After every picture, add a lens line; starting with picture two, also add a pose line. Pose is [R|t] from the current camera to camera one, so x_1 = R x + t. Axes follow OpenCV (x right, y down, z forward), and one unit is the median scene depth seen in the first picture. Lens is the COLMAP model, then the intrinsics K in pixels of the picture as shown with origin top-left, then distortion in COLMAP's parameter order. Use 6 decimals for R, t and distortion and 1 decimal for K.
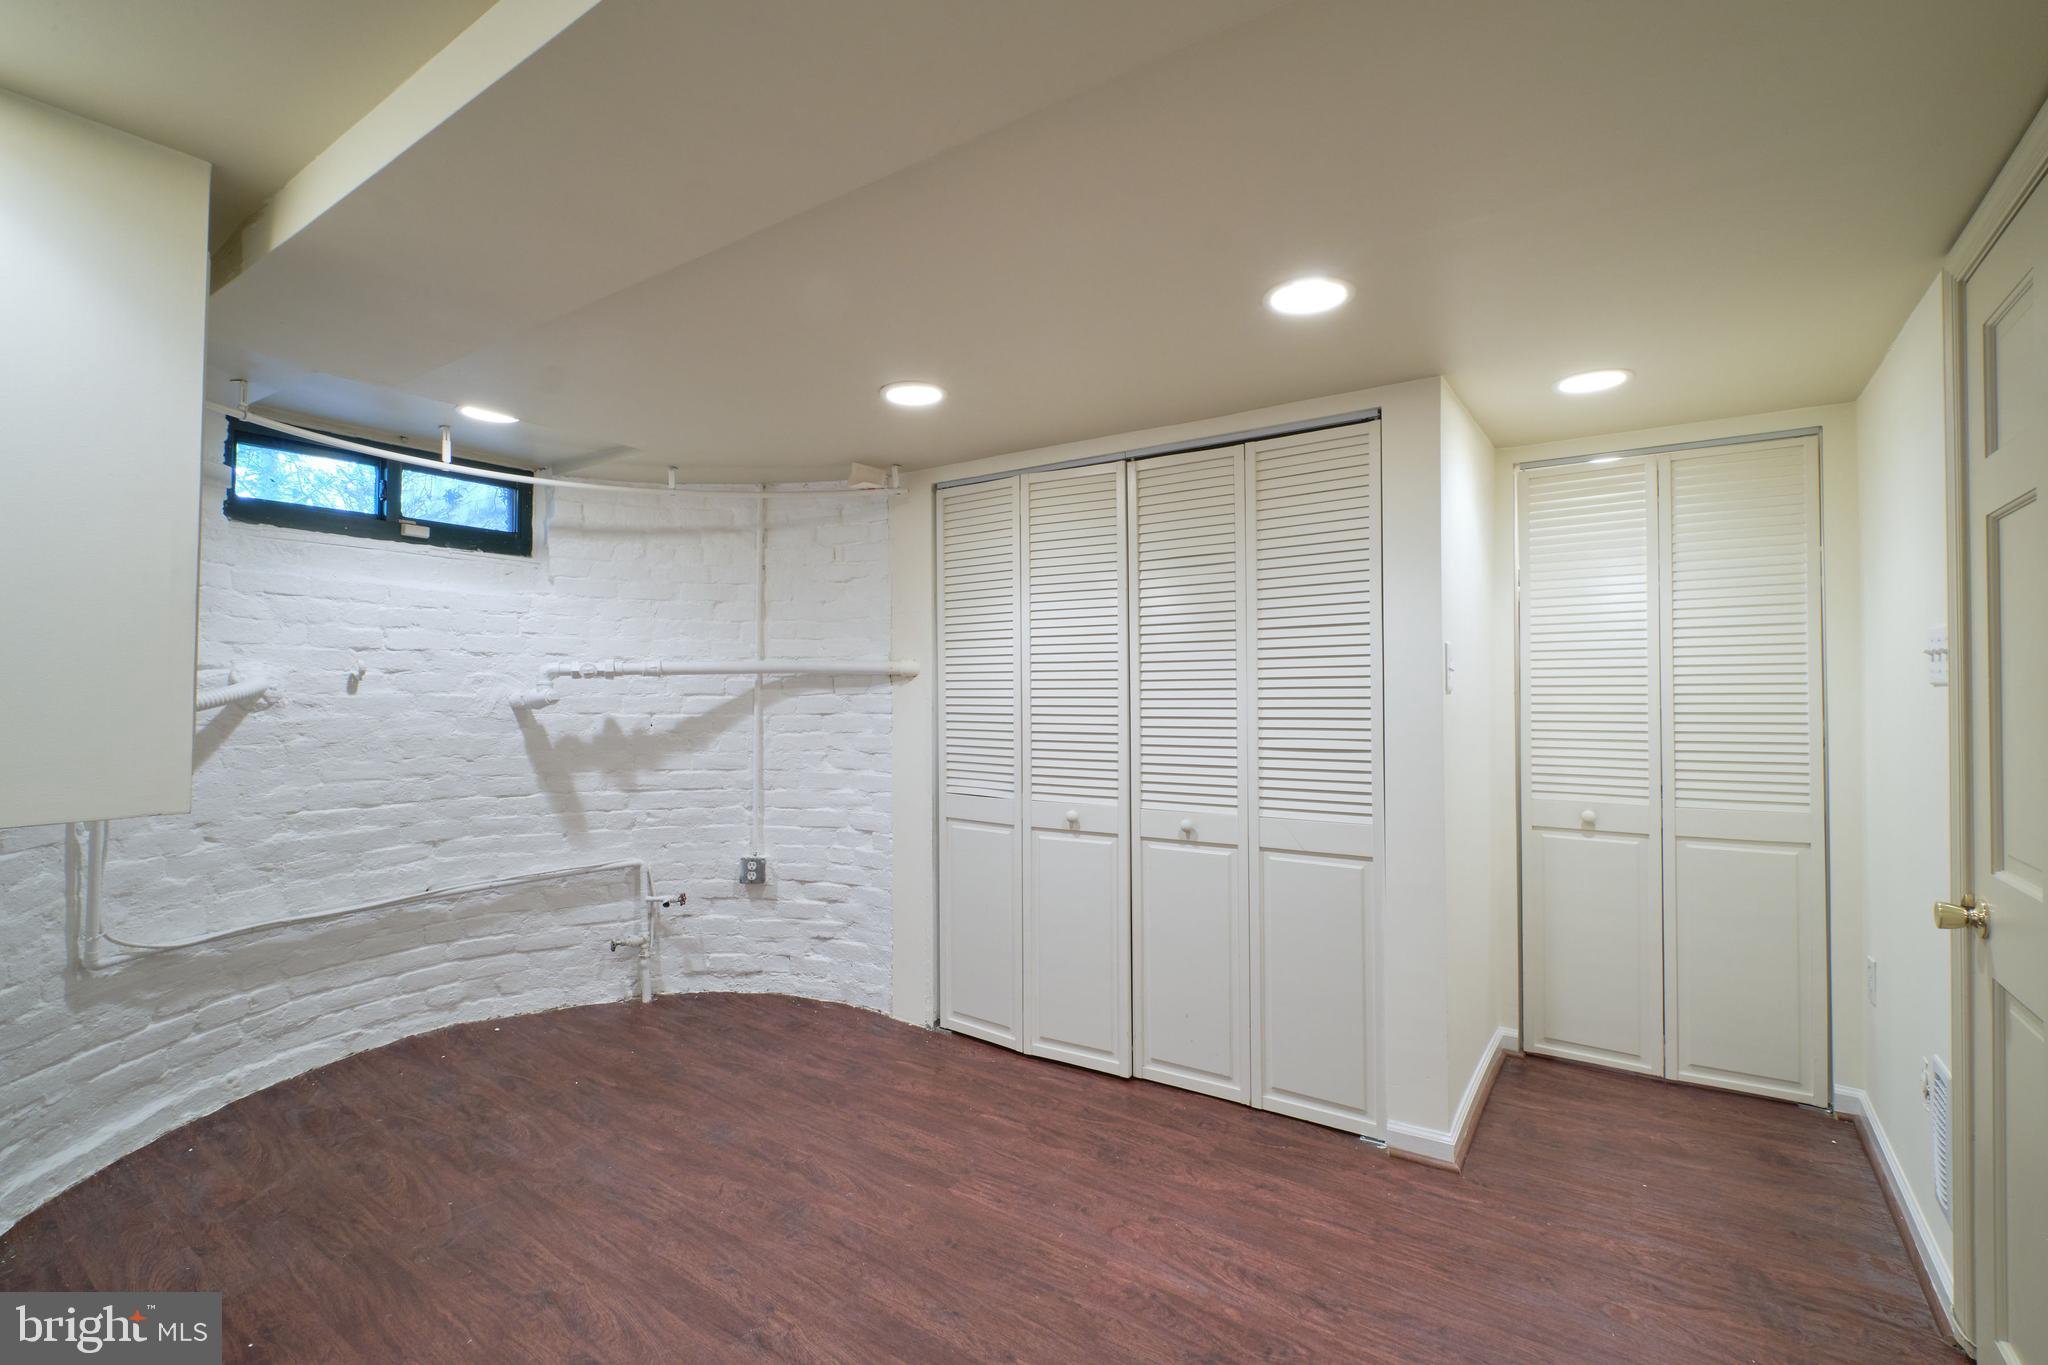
lens RADIAL K [[897.6, 0, 1031.9], [0, 897.6, 678.9], [0, 0, 1]] dist [0.000146, 0.000161]
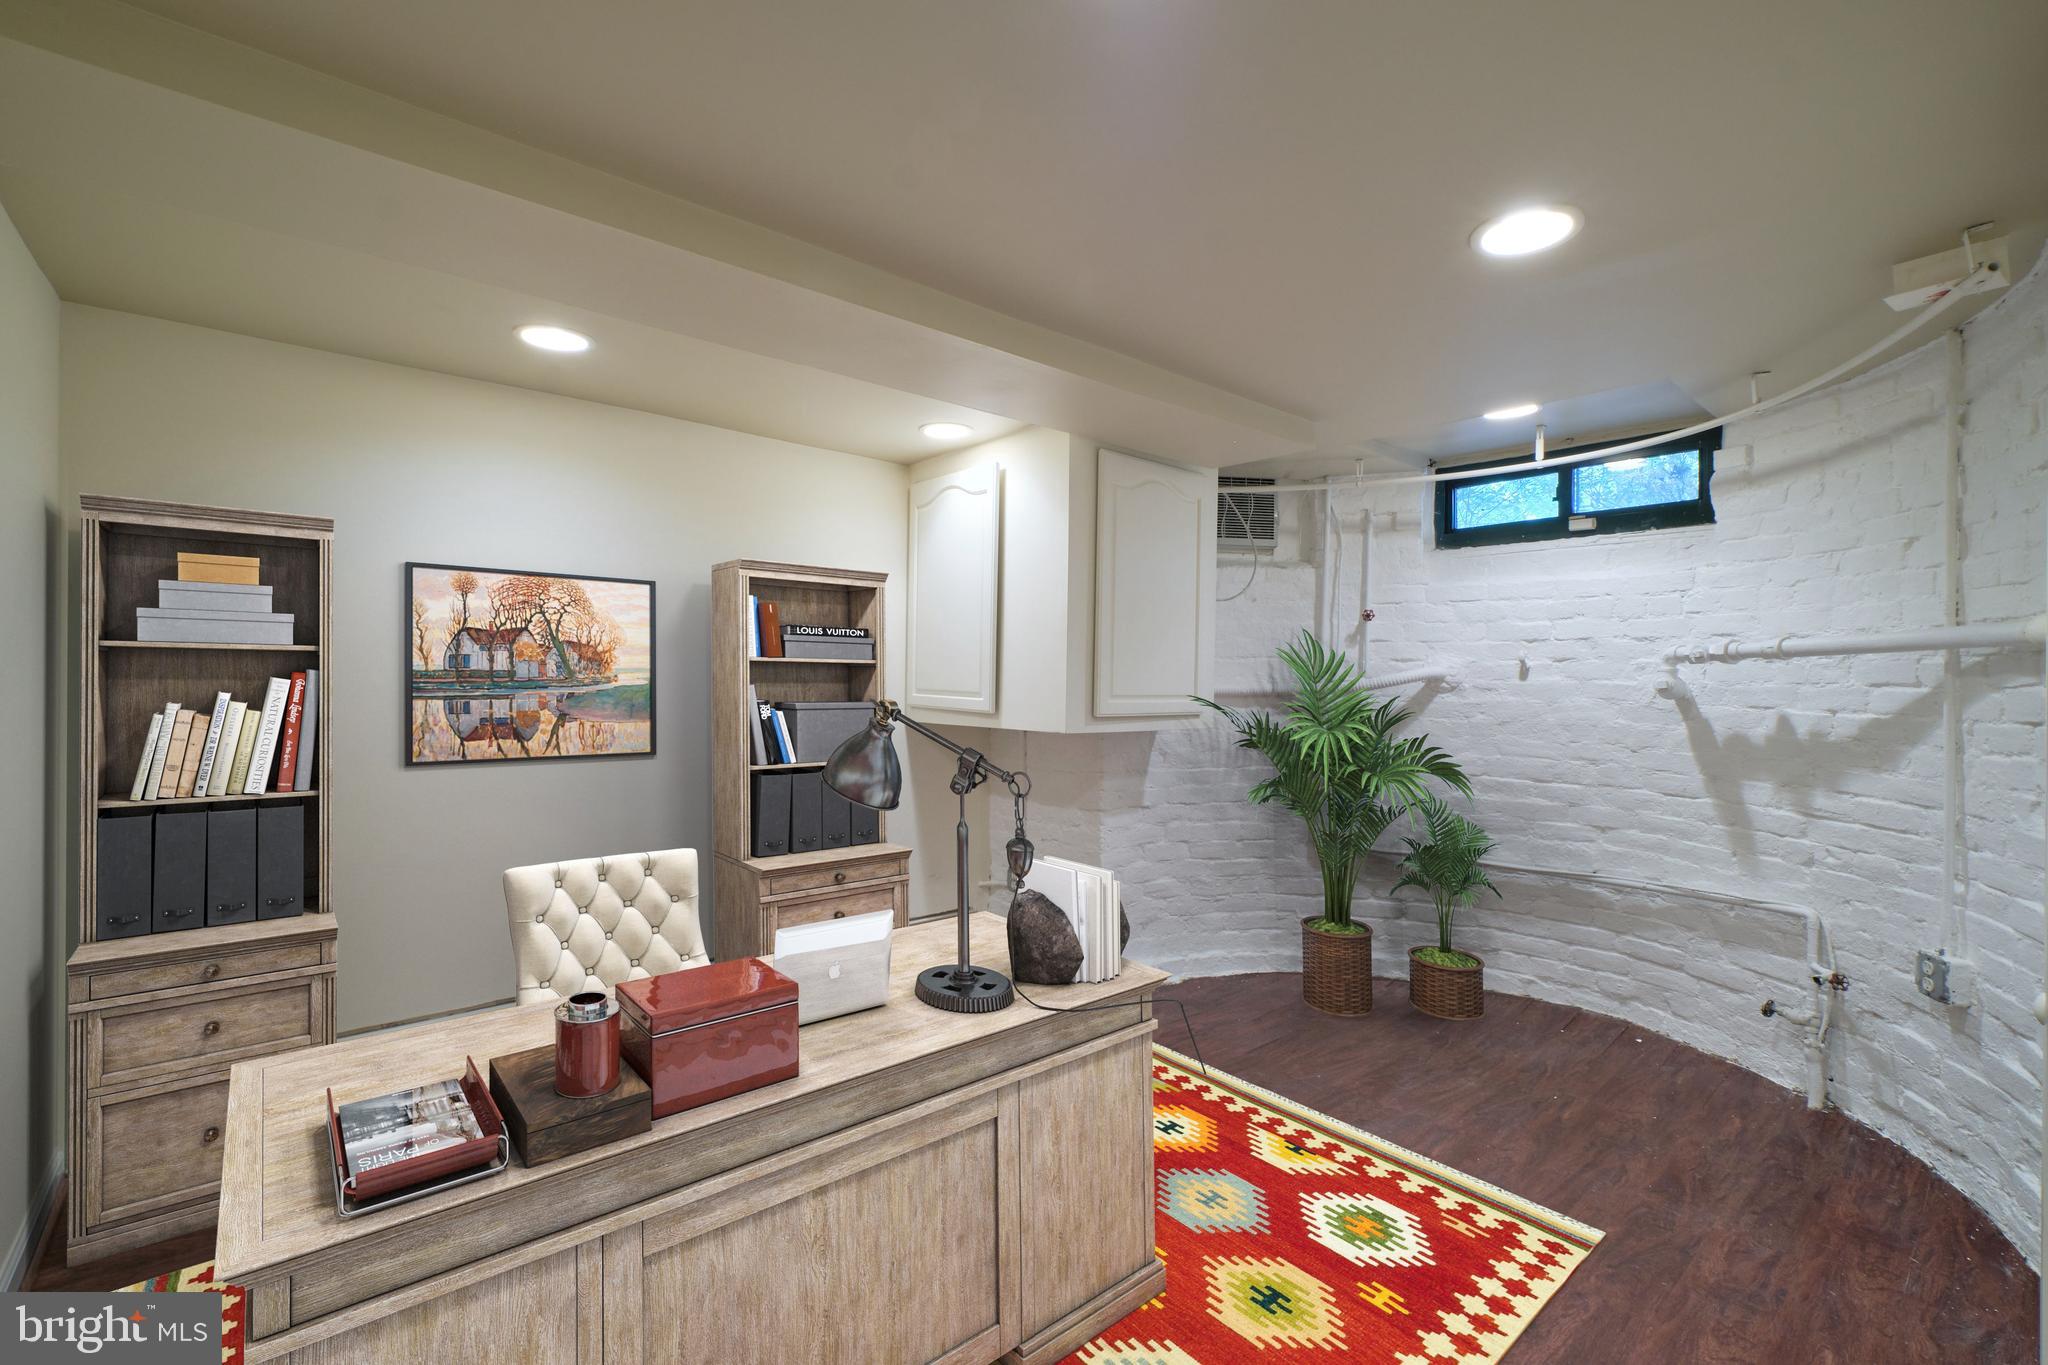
lens RADIAL K [[897.6, 0, 1028.7], [0, 897.6, 680.4], [0, 0, 1]] dist [0.000146, 0.000161]
pose [[-0.242027, 0.001870, -0.970268, 0.446777], [0.005087, 0.999987, 0.000658, 0.011193], [0.970256, -0.004776, -0.242033, 0.588451]]
